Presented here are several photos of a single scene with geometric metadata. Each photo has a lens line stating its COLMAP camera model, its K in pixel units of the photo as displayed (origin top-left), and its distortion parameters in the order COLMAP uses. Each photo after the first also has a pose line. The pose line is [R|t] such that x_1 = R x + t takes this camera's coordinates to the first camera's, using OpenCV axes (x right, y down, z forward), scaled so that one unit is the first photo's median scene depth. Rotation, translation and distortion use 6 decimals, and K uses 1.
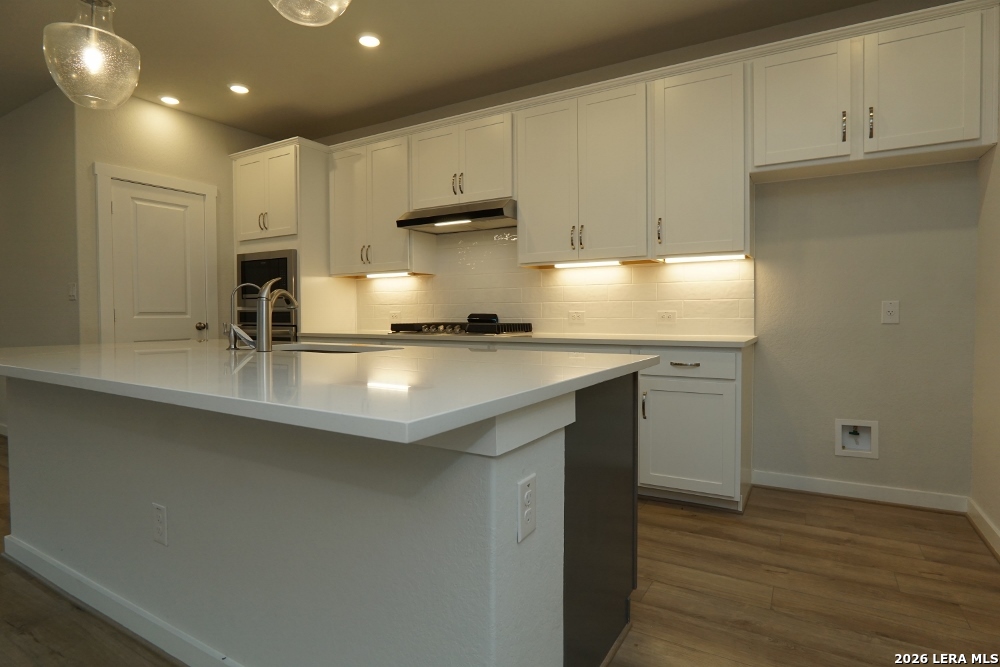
lens RADIAL K [[532.1, 0, 503.2], [0, 532.1, 327.8], [0, 0, 1]] dist [-0.036009, 0.010604]
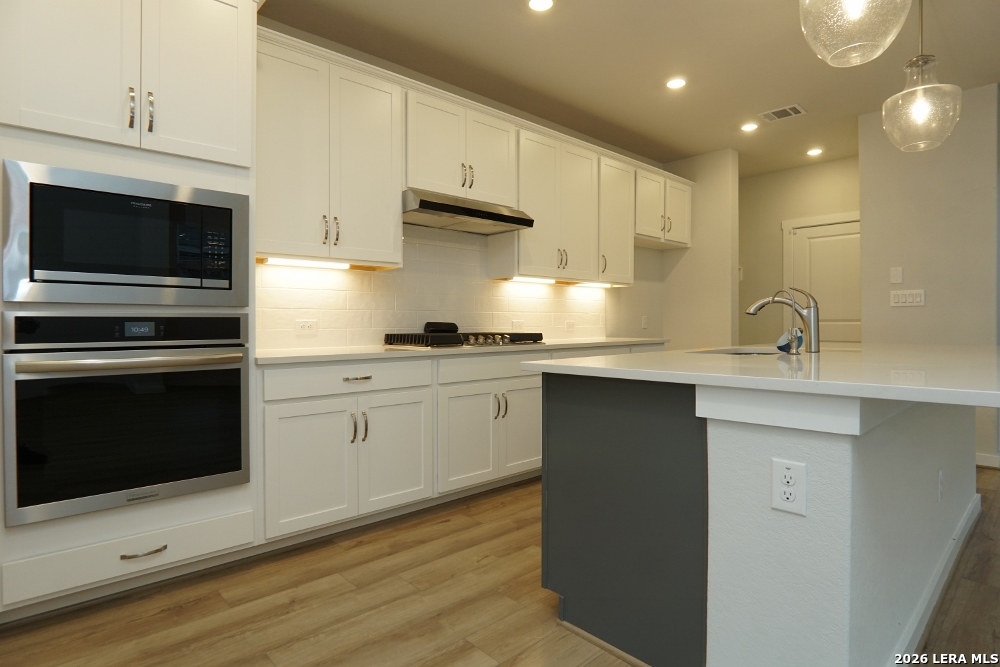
lens RADIAL K [[532.1, 0, 503.2], [0, 532.1, 327.8], [0, 0, 1]] dist [-0.036009, 0.010604]
pose [[0.288235, -0.004102, 0.957551, -0.934310], [0.029441, 0.999556, -0.004580, -0.012373], [-0.957107, 0.029512, 0.288228, 0.706995]]
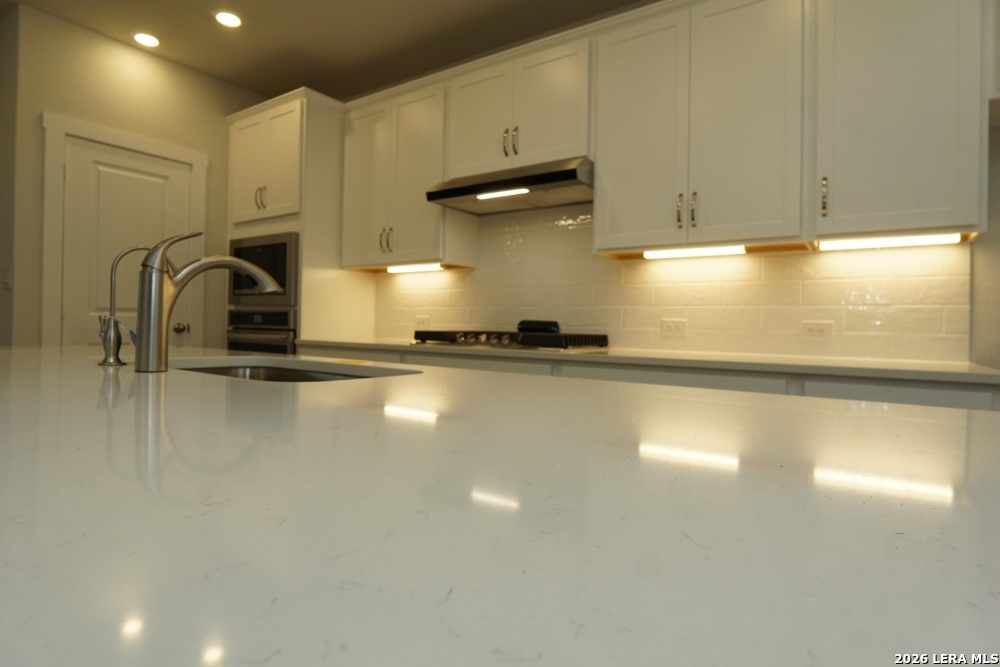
lens RADIAL K [[532.1, 0, 503.2], [0, 532.1, 327.8], [0, 0, 1]] dist [-0.036009, 0.010604]
pose [[0.997895, 0.025618, -0.059570, -0.046408], [-0.027024, 0.999372, -0.022916, 0.002288], [0.058945, 0.024477, 0.997961, 0.280583]]
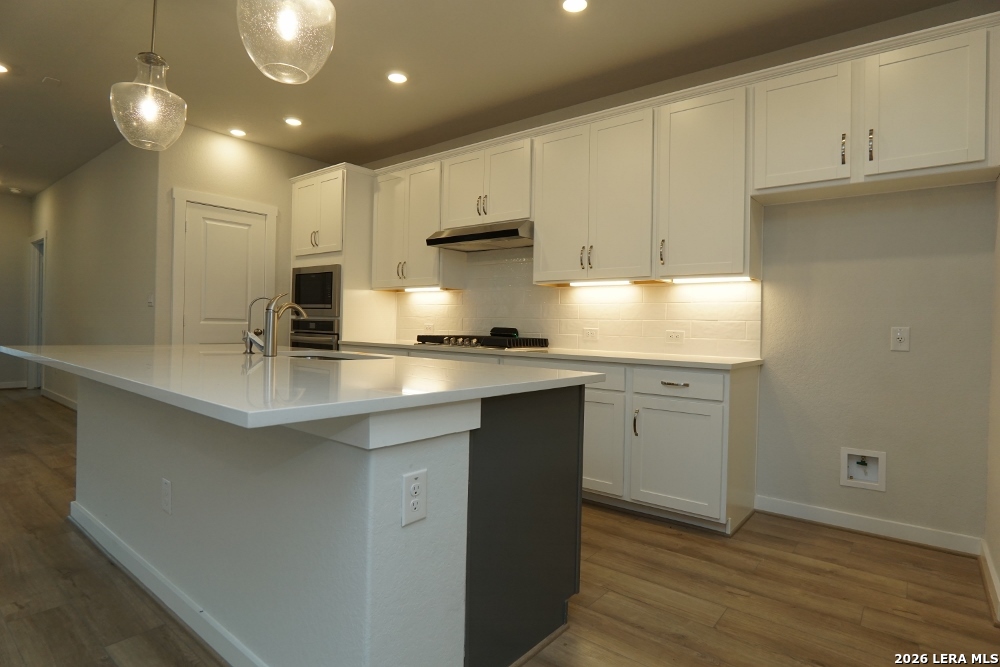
lens RADIAL K [[532.1, 0, 503.2], [0, 532.1, 327.8], [0, 0, 1]] dist [-0.036009, 0.010604]
pose [[0.989396, 0.028272, -0.142463, 0.116985], [-0.031755, 0.999248, -0.022236, -0.004285], [0.141727, 0.026524, 0.989550, -0.040320]]
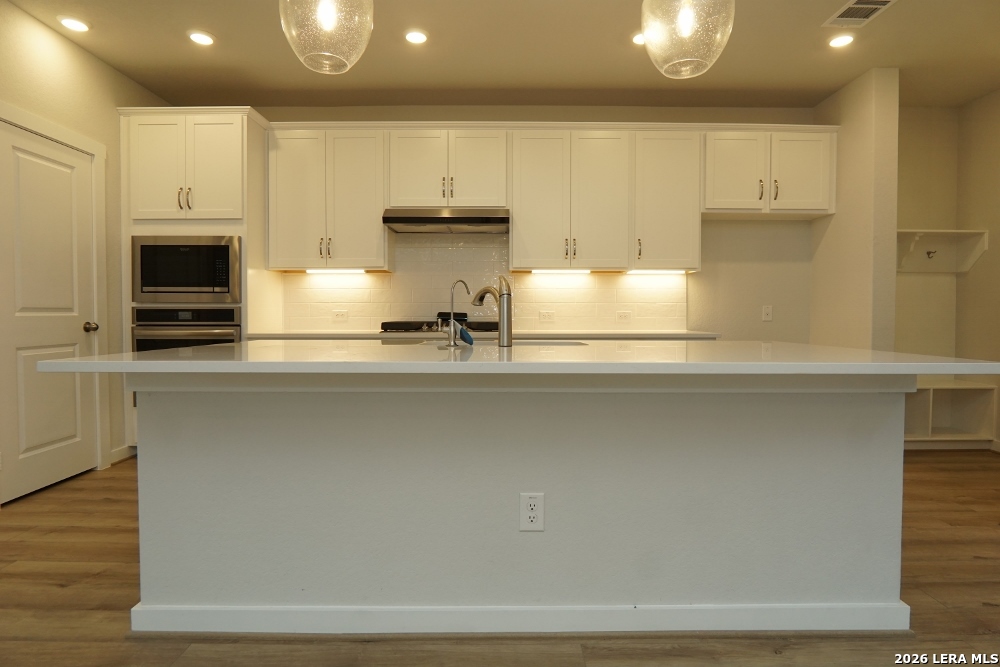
lens RADIAL K [[532.1, 0, 503.2], [0, 532.1, 327.8], [0, 0, 1]] dist [-0.036009, 0.010604]
pose [[0.858909, -0.007513, 0.512073, -0.534921], [0.008766, 0.999962, -0.000032, 0.004044], [-0.512053, 0.004516, 0.858942, 0.055373]]
